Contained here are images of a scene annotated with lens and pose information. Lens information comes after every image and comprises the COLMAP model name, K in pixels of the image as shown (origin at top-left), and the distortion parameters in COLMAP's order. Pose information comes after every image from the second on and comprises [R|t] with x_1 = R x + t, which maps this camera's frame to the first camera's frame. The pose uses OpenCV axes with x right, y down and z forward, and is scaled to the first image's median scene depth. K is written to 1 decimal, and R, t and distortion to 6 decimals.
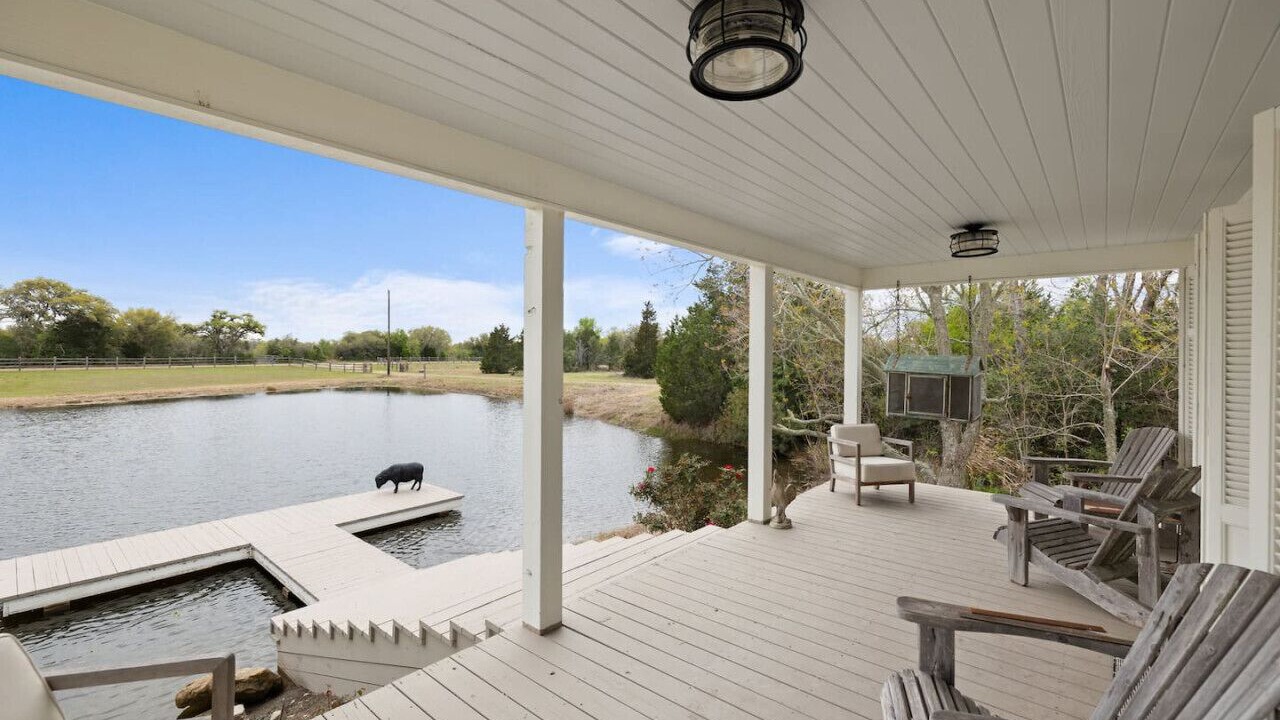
lens RADIAL K [[541.2, 0, 639.0], [0, 541.2, 355.8], [0, 0, 1]] dist [0.010536, -0.000650]
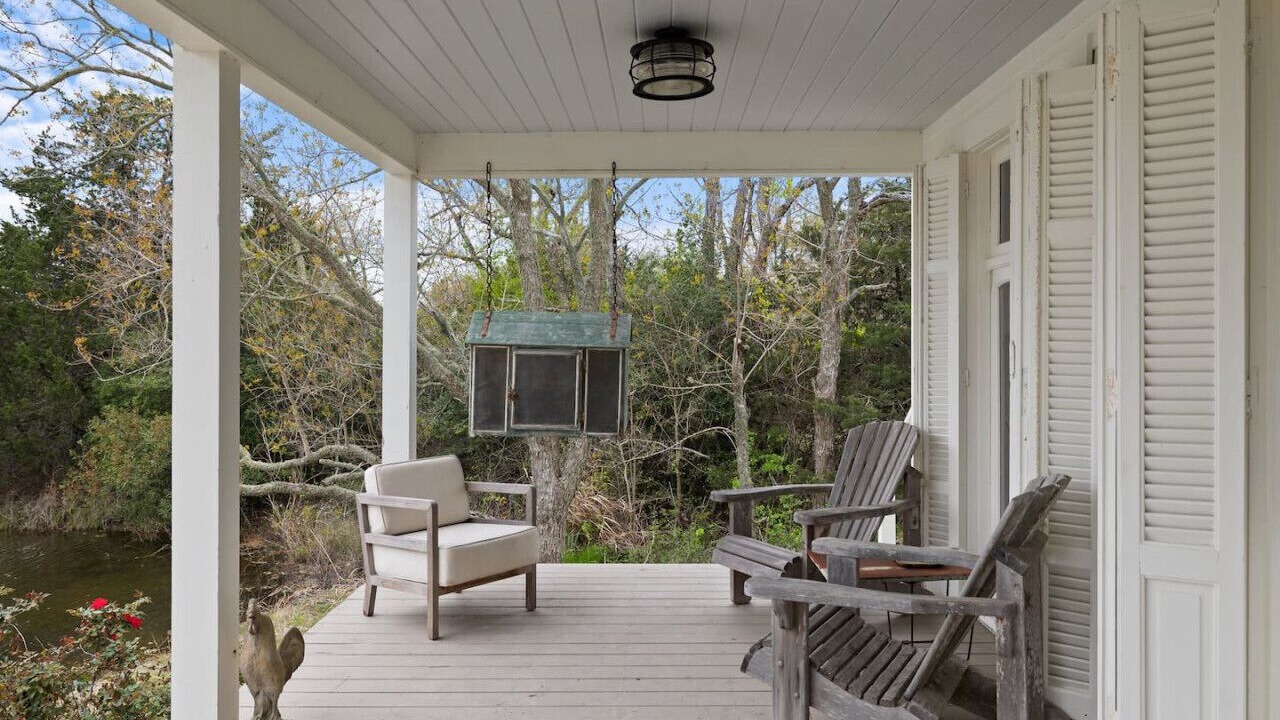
lens RADIAL K [[945.0, 0, 645.2], [0, 945.0, 334.3], [0, 0, 1]] dist [0.006612, 0.003069]
pose [[0.767601, -0.002274, 0.640924, 0.033507], [0.010292, 0.999909, -0.008777, 0.028407], [-0.640845, 0.013334, 0.767554, 0.253958]]
